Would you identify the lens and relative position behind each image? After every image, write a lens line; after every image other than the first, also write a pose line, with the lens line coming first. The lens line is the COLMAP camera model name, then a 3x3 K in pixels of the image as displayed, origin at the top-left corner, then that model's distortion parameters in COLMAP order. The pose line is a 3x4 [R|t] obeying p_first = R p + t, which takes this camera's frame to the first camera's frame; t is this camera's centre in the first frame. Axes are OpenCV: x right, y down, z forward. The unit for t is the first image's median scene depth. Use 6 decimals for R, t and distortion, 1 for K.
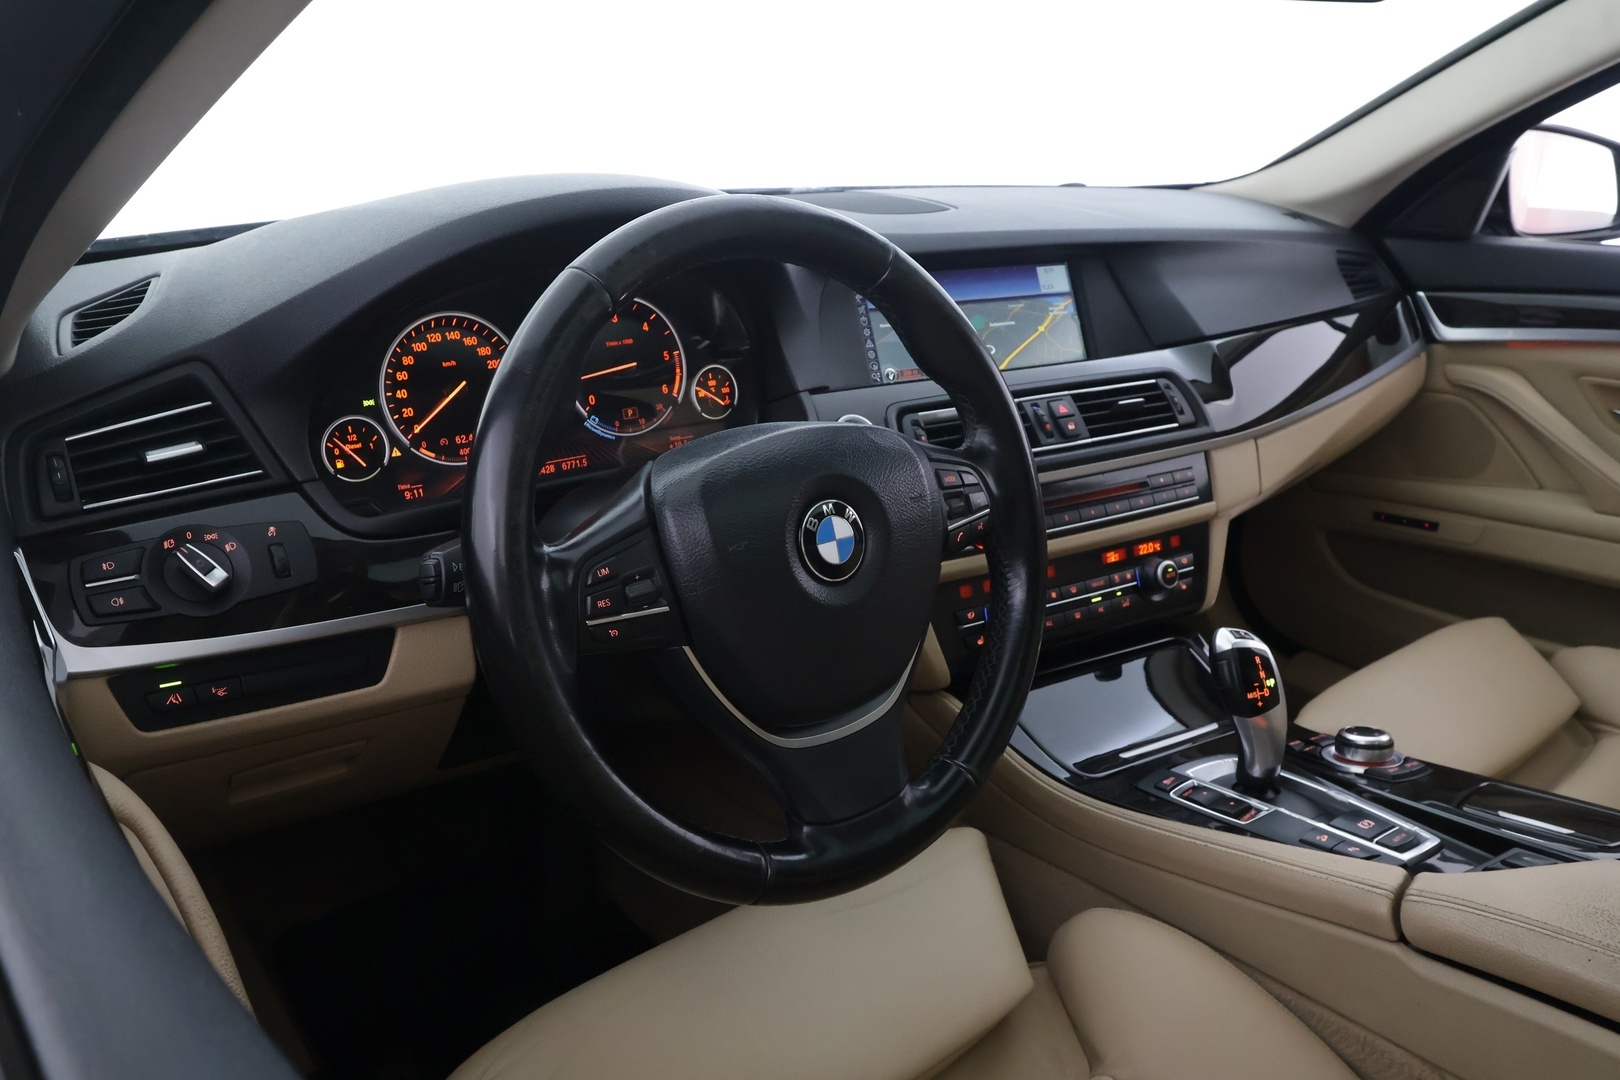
lens RADIAL K [[1271.1, 0, 802.8], [0, 1271.1, 549.8], [0, 0, 1]] dist [-0.000921, 0.010352]
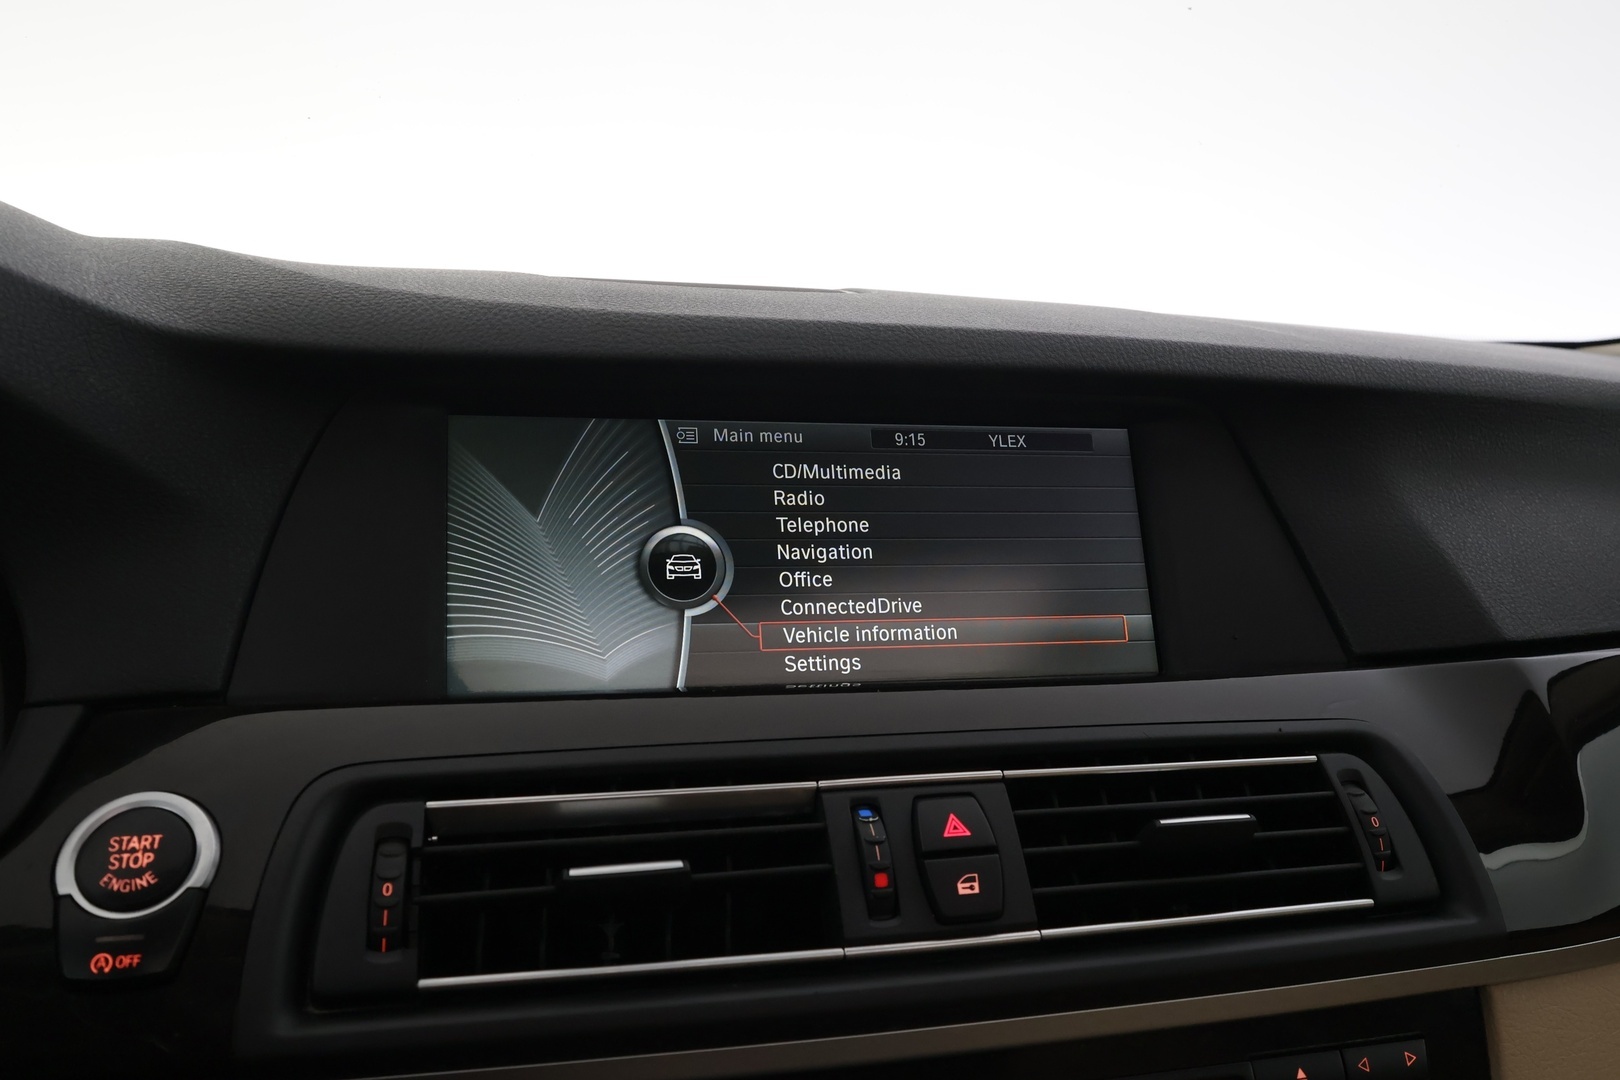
lens RADIAL K [[1271.1, 0, 808.7], [0, 1271.1, 543.4], [0, 0, 1]] dist [-0.000921, 0.010352]
pose [[0.948775, 0.072277, -0.307575, 0.262062], [-0.126470, 0.978969, -0.160075, -0.123611], [0.289537, 0.190774, 0.937962, 0.656044]]
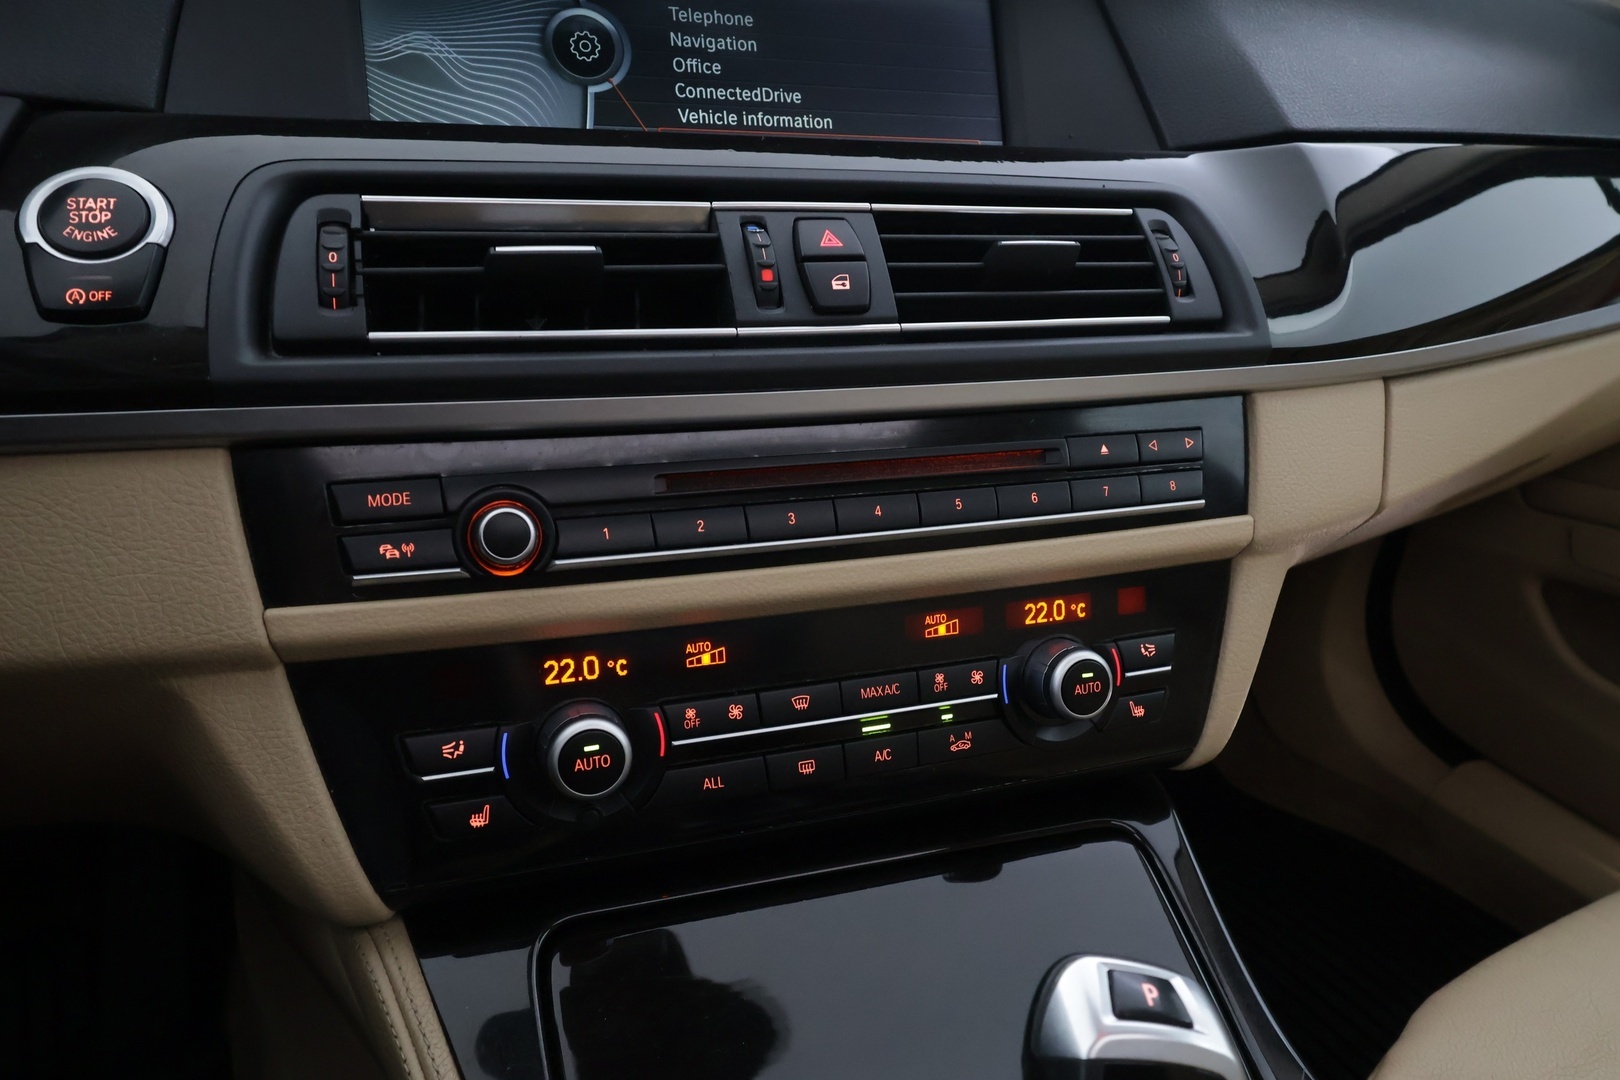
lens RADIAL K [[1099.8, 0, 808.4], [0, 1099.8, 545.4], [0, 0, 1]] dist [0.003903, 0.004119]
pose [[0.973565, 0.115531, -0.197037, 0.272250], [-0.106784, 0.992788, 0.054488, -0.034830], [0.201911, -0.032007, 0.978881, 0.658390]]
